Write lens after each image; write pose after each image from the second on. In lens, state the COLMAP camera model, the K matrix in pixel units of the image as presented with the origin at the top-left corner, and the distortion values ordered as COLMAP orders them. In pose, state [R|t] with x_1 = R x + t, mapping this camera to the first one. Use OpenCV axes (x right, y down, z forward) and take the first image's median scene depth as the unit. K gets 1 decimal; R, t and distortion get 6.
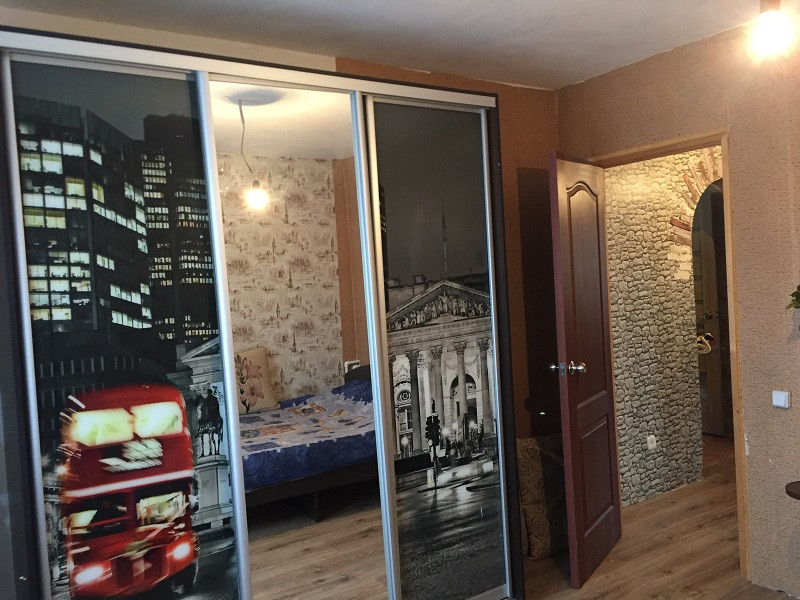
lens RADIAL K [[693.4, 0, 401.4], [0, 693.4, 300.1], [0, 0, 1]] dist [0.103581, -0.120426]
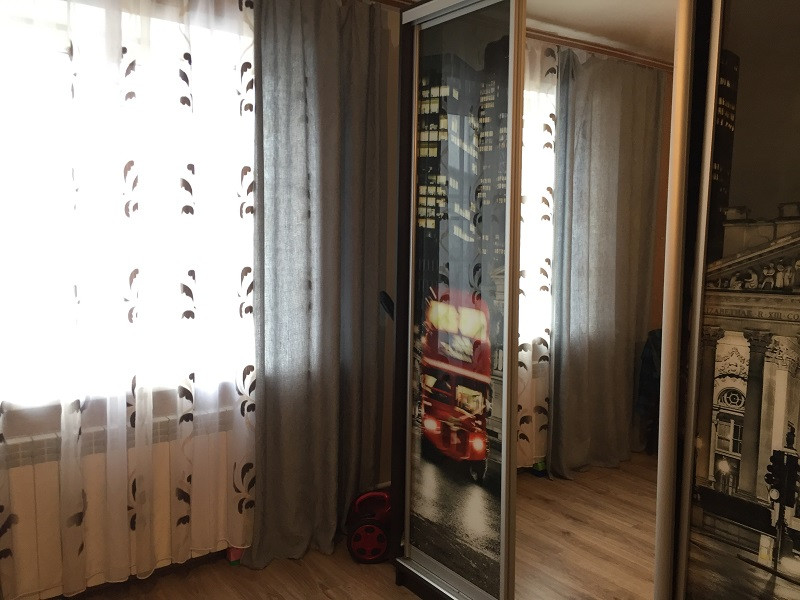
lens RADIAL K [[693.4, 0, 401.0], [0, 693.4, 295.3], [0, 0, 1]] dist [0.103581, -0.120426]
pose [[0.027027, 0.157017, -0.987226, 0.755556], [-0.053044, 0.986421, 0.155436, -0.043560], [0.998226, 0.048165, 0.034989, 0.846844]]
